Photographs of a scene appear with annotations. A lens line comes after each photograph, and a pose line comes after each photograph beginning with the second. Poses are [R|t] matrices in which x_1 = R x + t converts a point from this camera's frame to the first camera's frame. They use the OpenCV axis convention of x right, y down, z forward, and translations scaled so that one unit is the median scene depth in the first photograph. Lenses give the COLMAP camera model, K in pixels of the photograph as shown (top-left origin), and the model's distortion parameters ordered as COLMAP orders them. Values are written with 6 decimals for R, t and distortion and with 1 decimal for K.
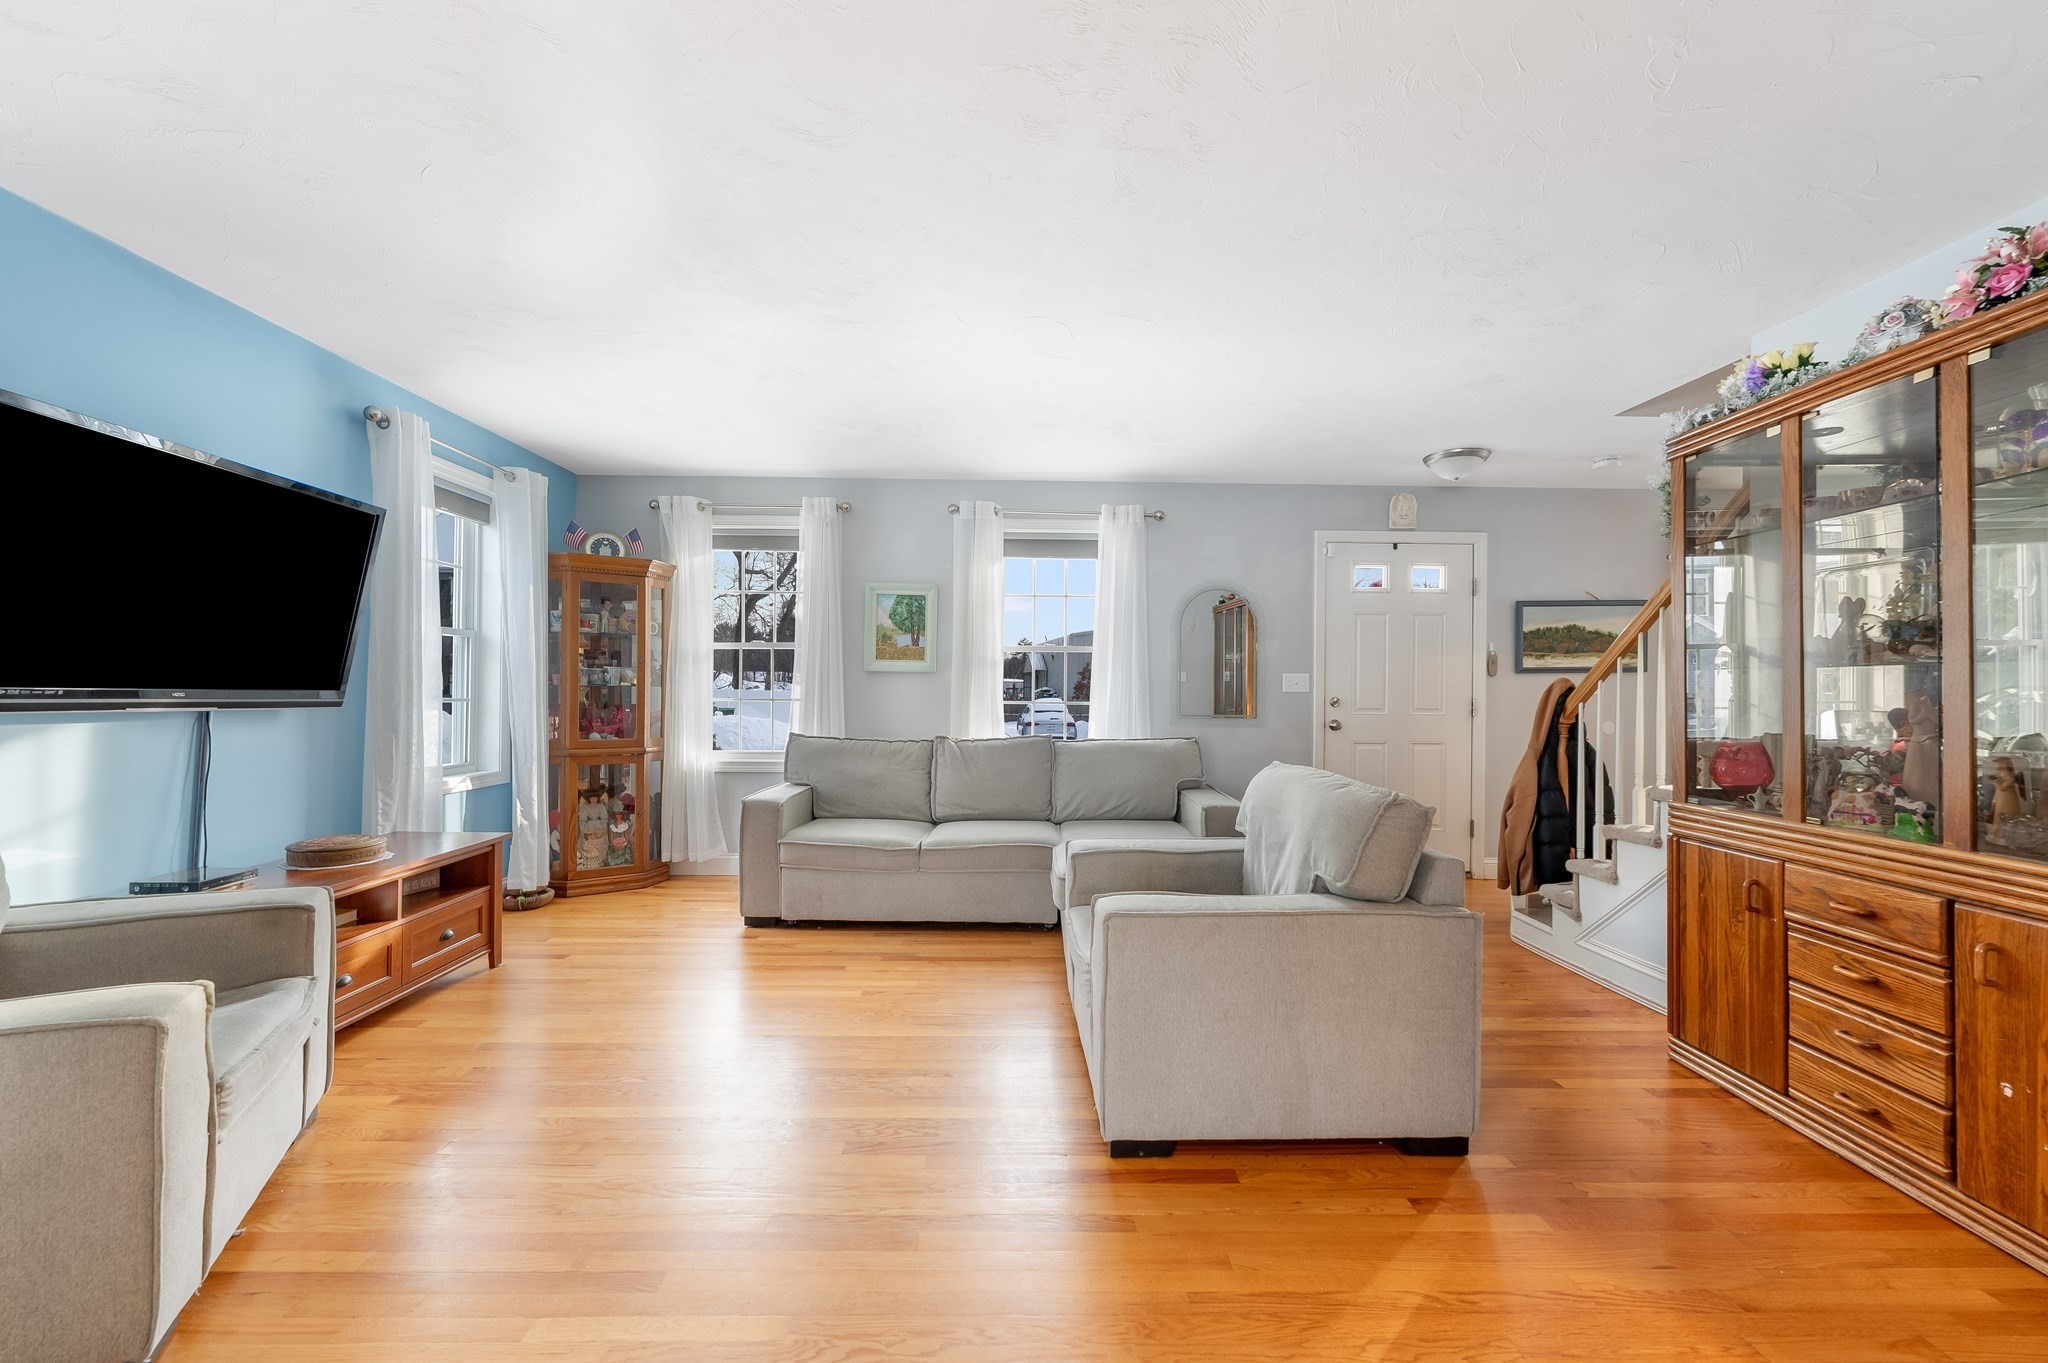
lens RADIAL K [[824.1, 0, 1039.6], [0, 824.1, 689.1], [0, 0, 1]] dist [-0.005714, 0.002307]
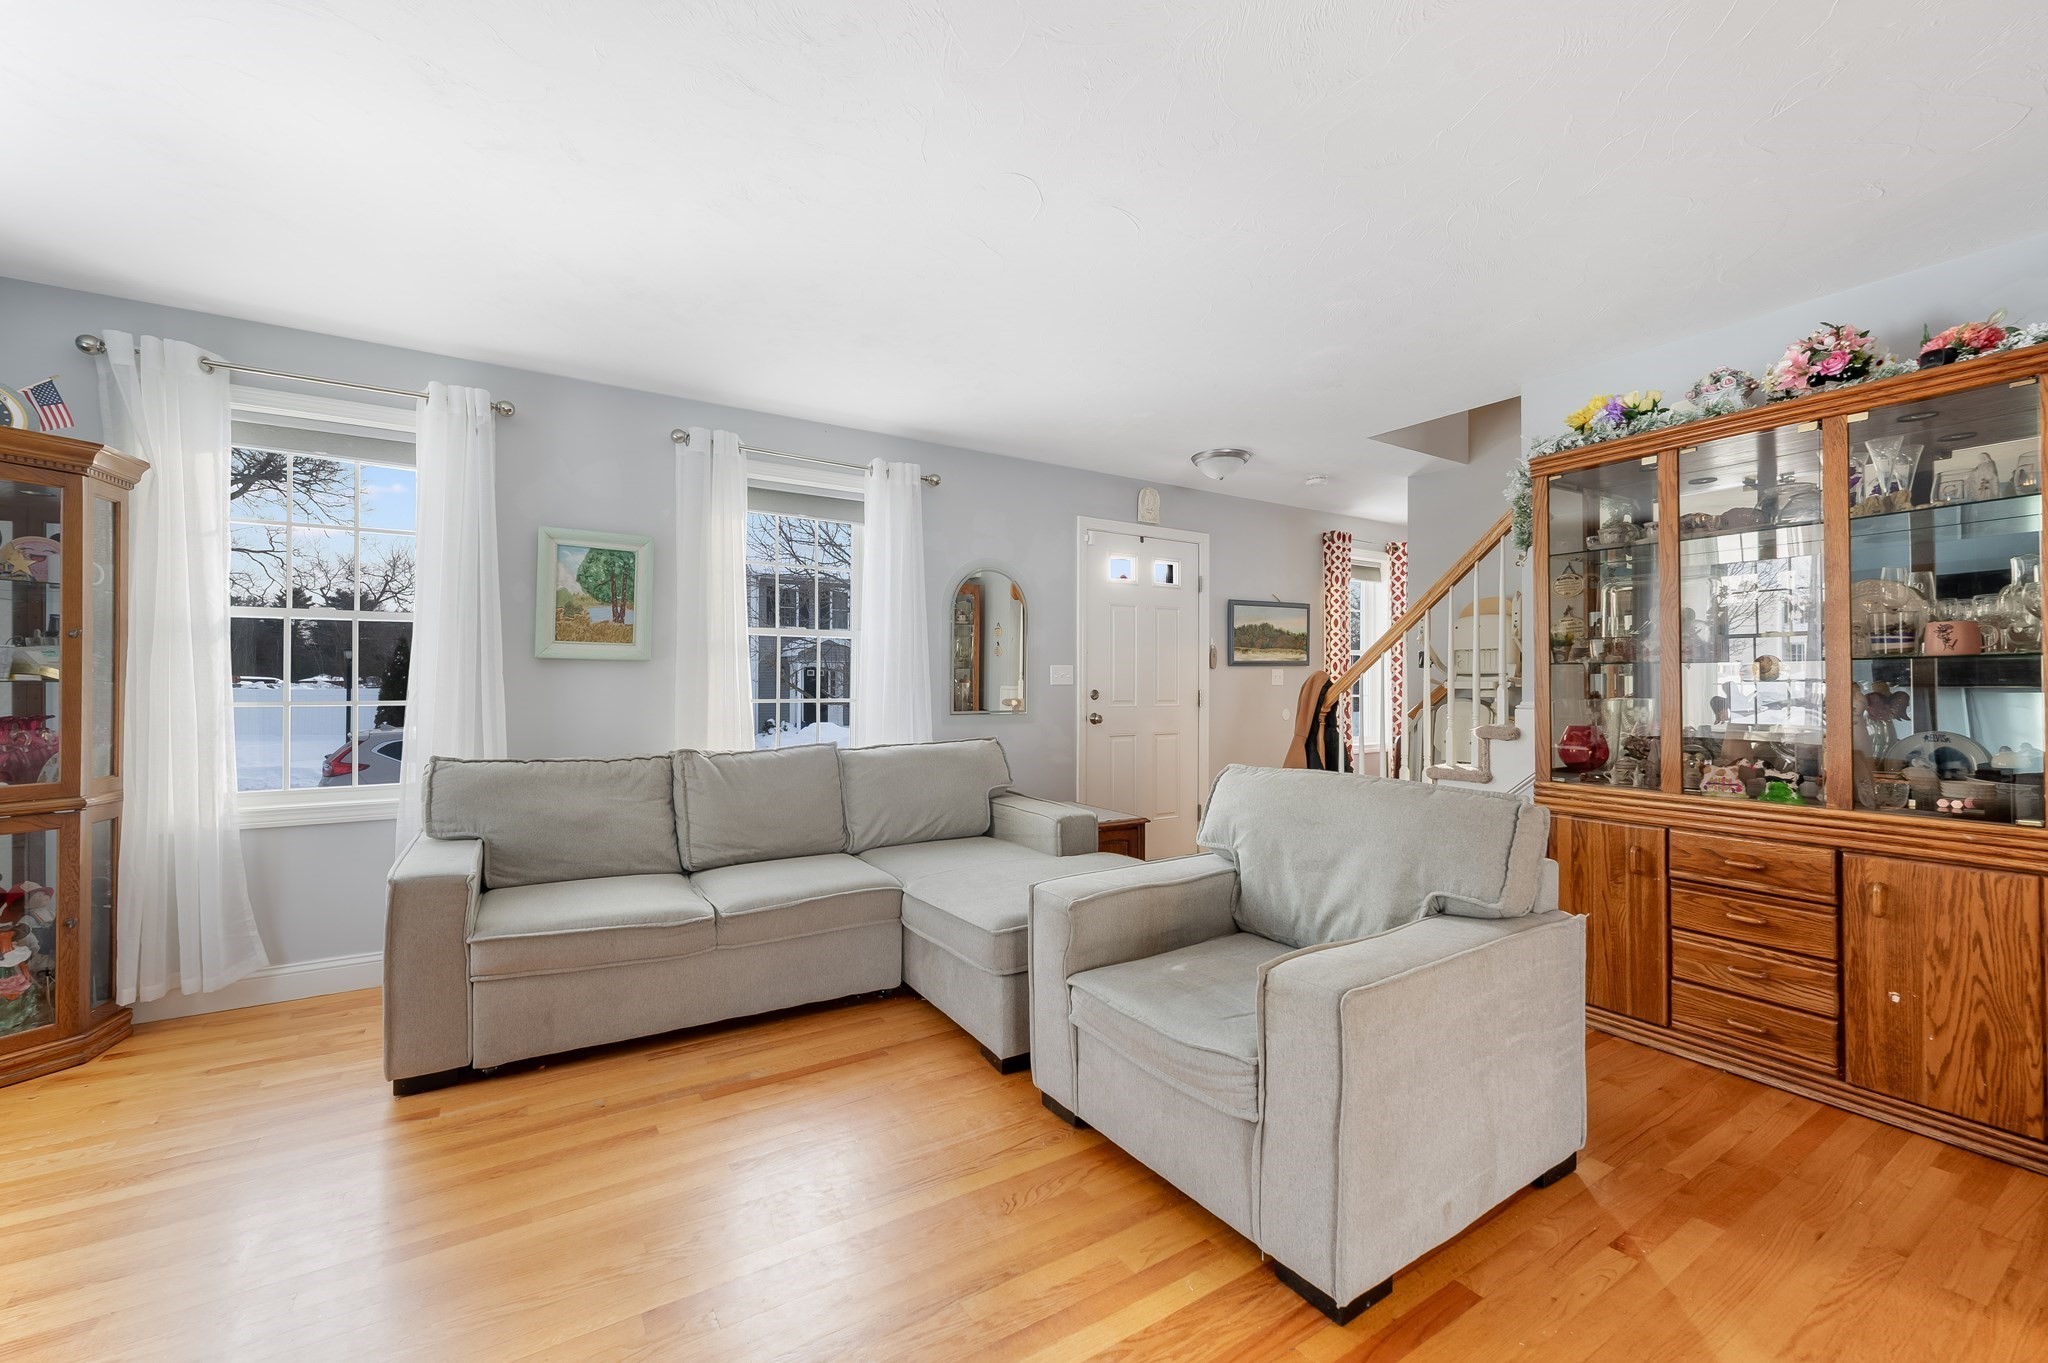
lens RADIAL K [[824.1, 0, 1033.7], [0, 824.1, 677.7], [0, 0, 1]] dist [-0.005714, 0.002307]
pose [[0.852729, -0.001833, 0.522351, -0.252833], [0.003463, 0.999992, -0.002144, -0.003016], [-0.522343, 0.003637, 0.852728, 0.250341]]
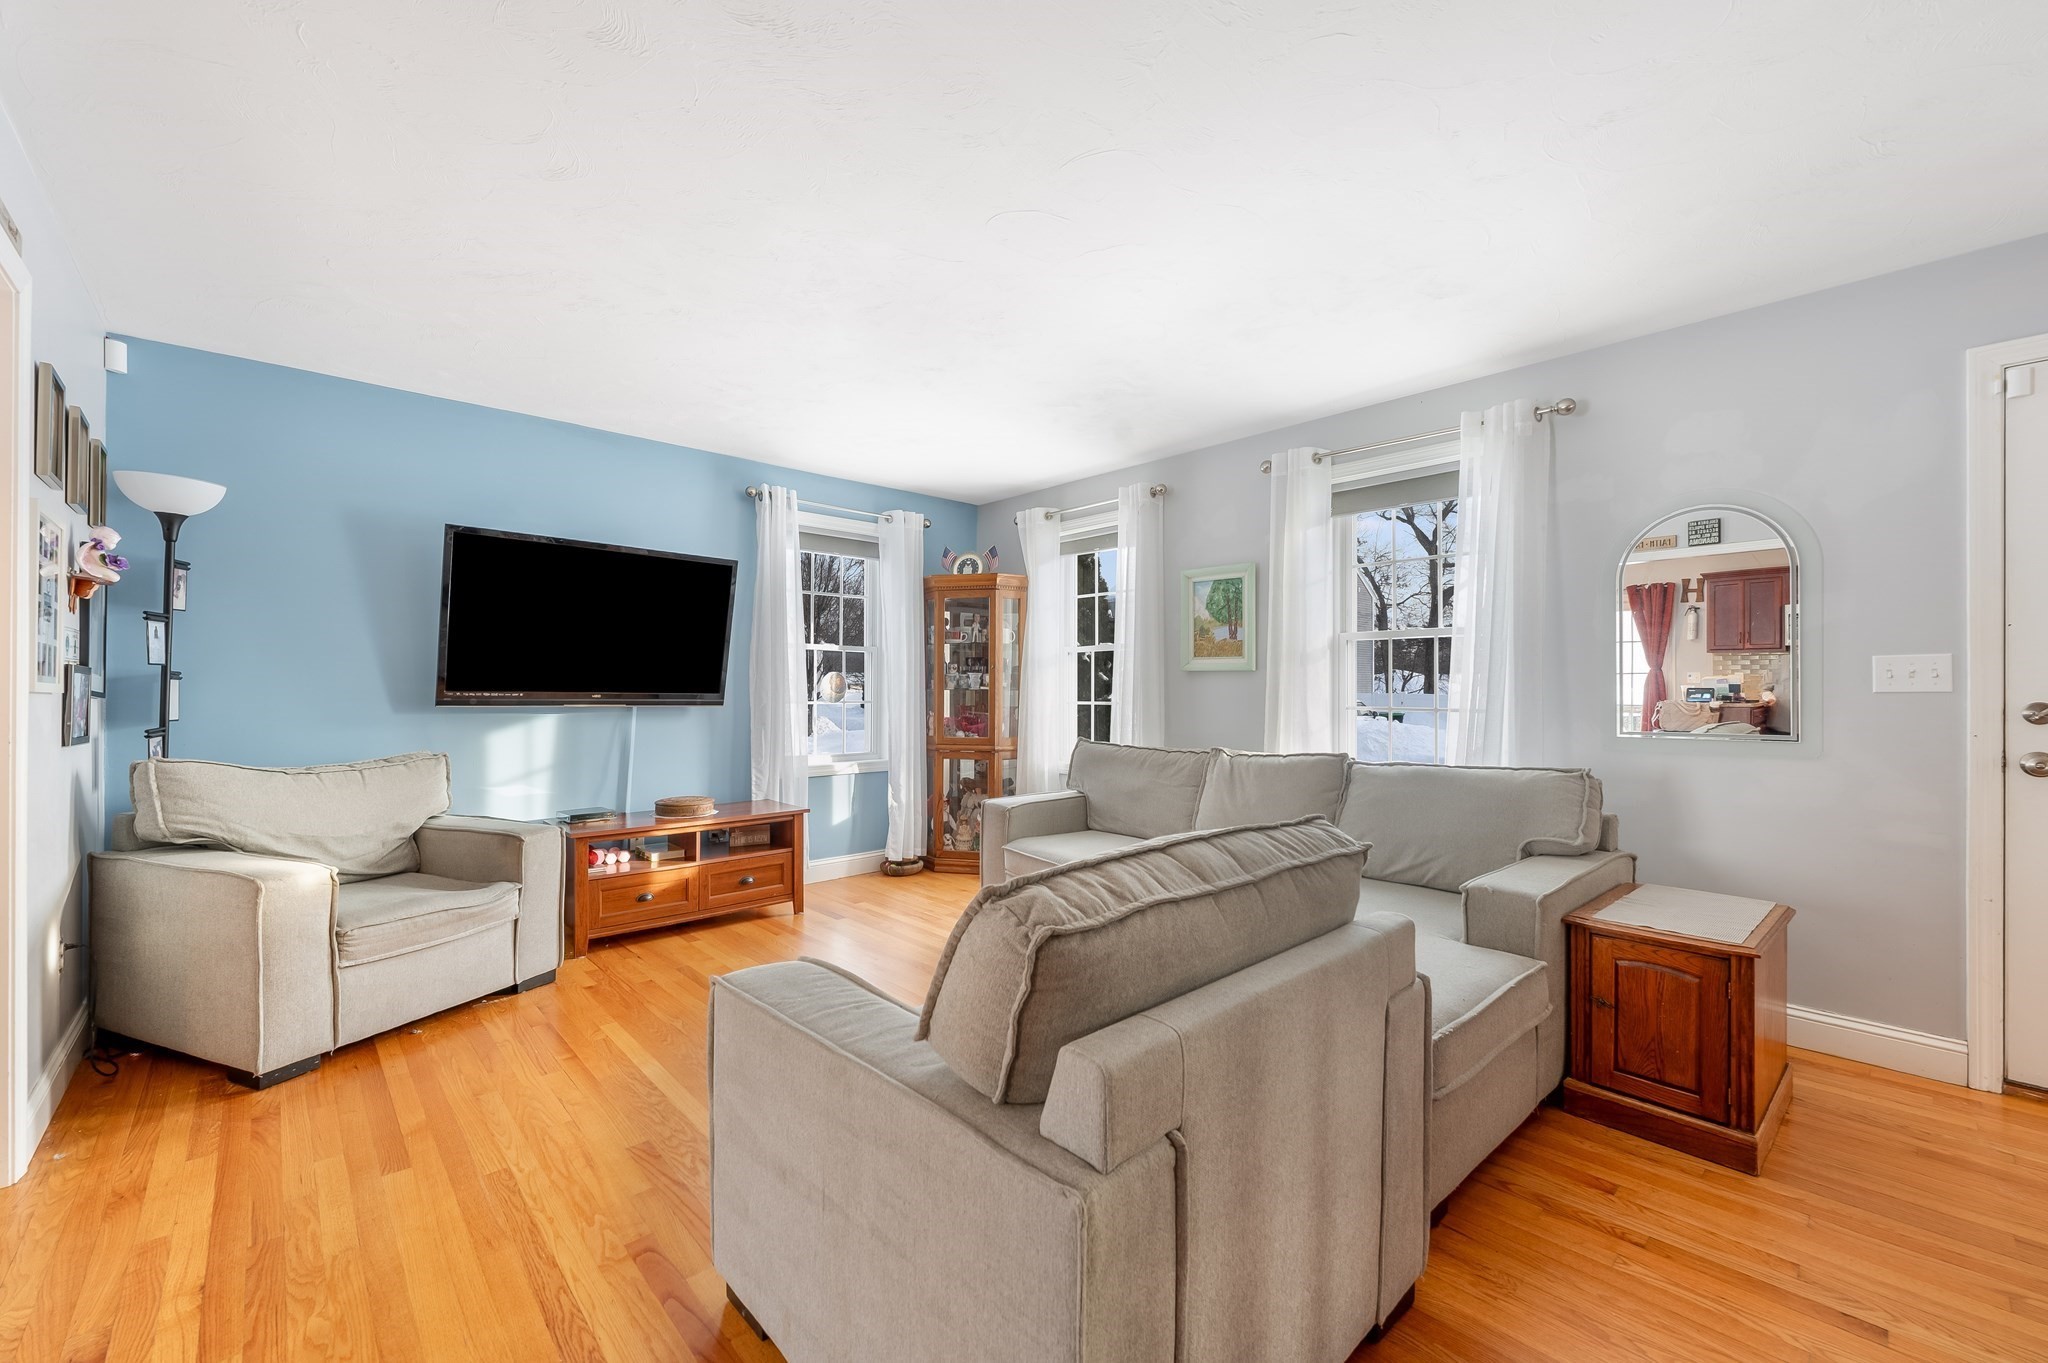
lens RADIAL K [[824.1, 0, 1025.3], [0, 824.1, 691.5], [0, 0, 1]] dist [-0.005714, 0.002307]
pose [[0.654652, -0.006365, -0.755903, 0.402004], [0.002818, 0.999978, -0.005979, 0.005804], [0.755925, 0.001784, 0.654656, 0.342491]]
